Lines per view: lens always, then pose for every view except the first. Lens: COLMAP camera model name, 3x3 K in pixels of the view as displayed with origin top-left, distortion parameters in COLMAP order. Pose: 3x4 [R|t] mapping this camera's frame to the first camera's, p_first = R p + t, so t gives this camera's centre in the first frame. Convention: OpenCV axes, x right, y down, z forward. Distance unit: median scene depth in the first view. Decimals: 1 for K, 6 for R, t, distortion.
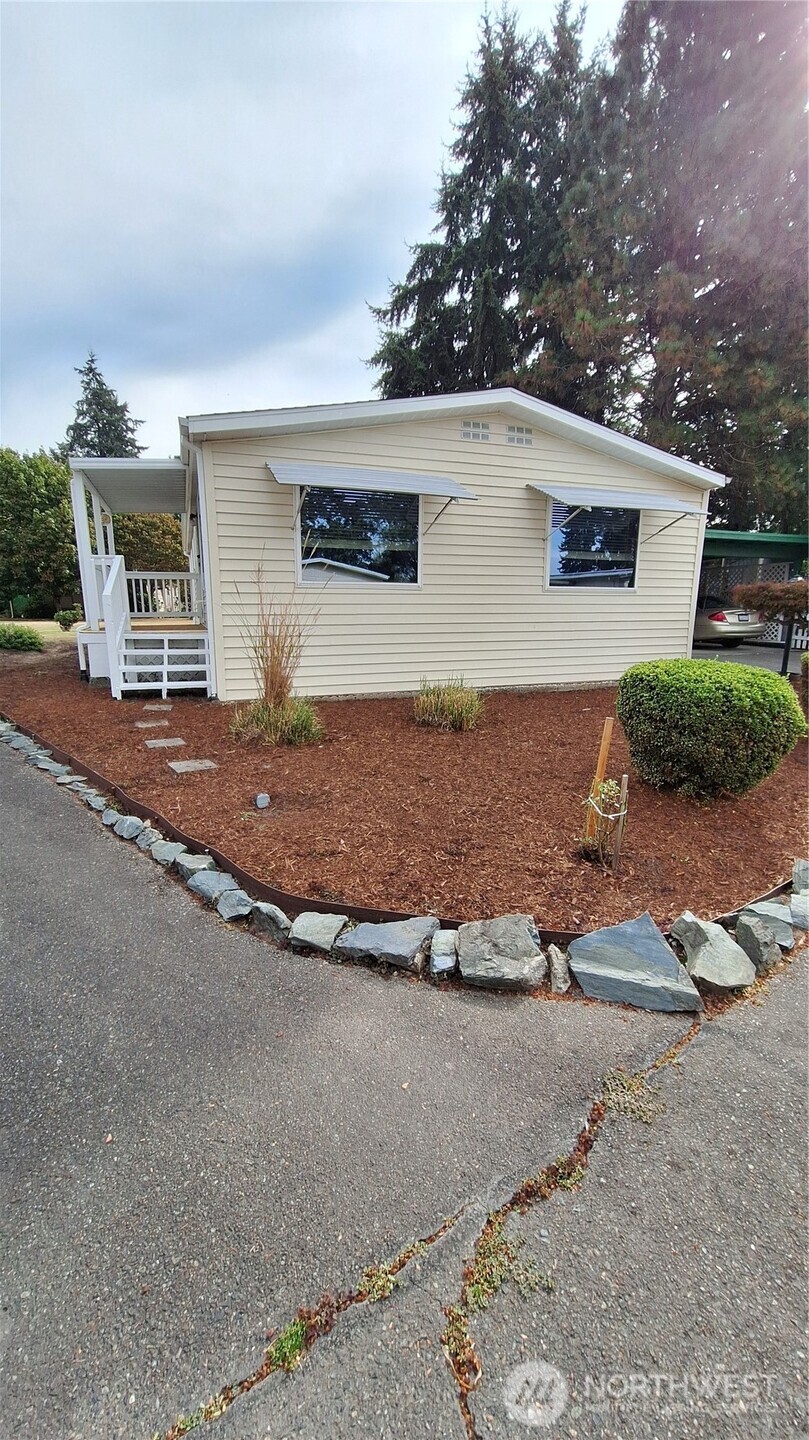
lens RADIAL K [[559.9, 0, 404.5], [0, 559.9, 720.0], [0, 0, 1]] dist [-0.001432, 0.000078]
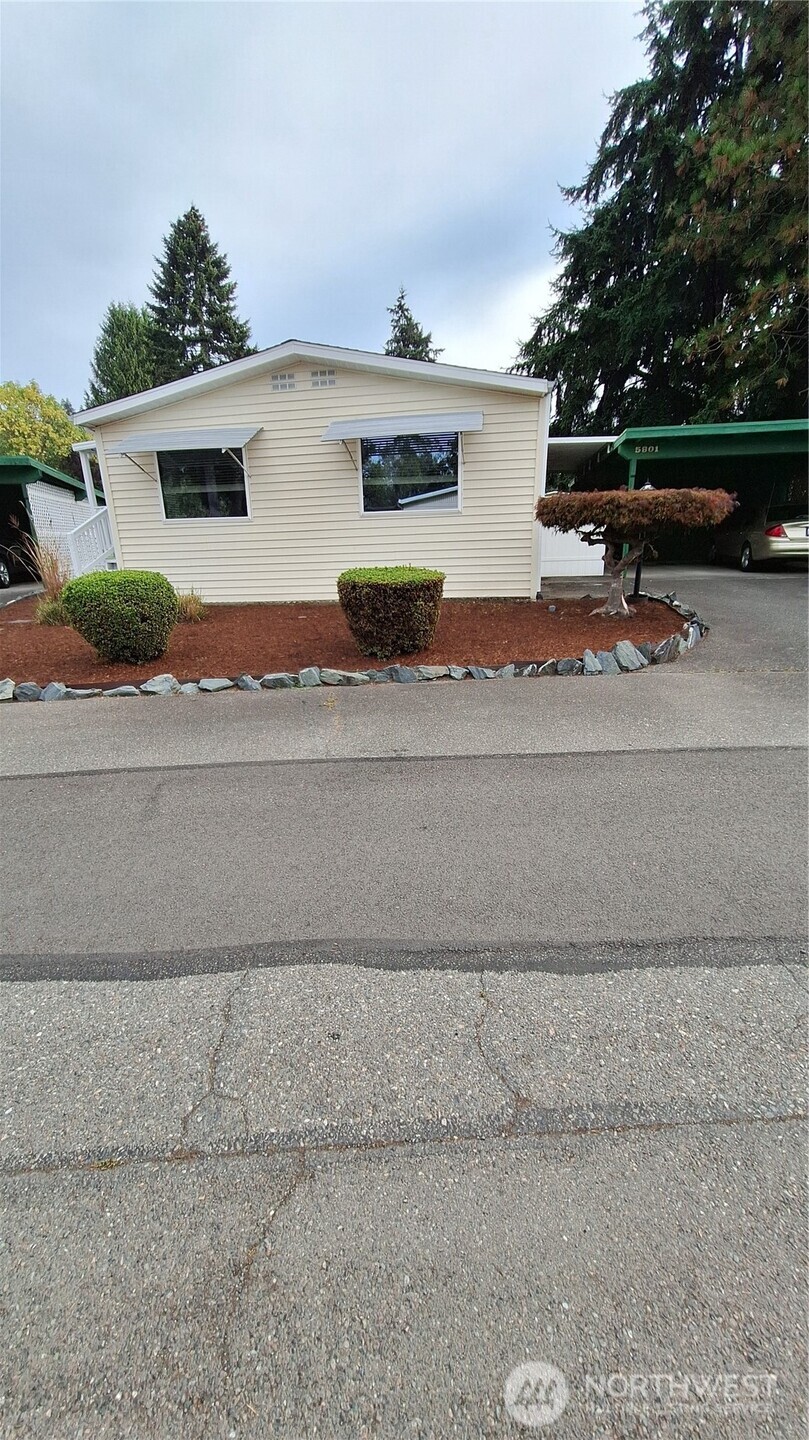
lens RADIAL K [[559.9, 0, 404.5], [0, 559.9, 720.0], [0, 0, 1]] dist [-0.001432, 0.000078]
pose [[0.874687, 0.123700, -0.468636, 0.389606], [-0.063987, 0.987892, 0.141333, 0.005159], [0.480445, -0.093636, 0.872012, 0.003934]]
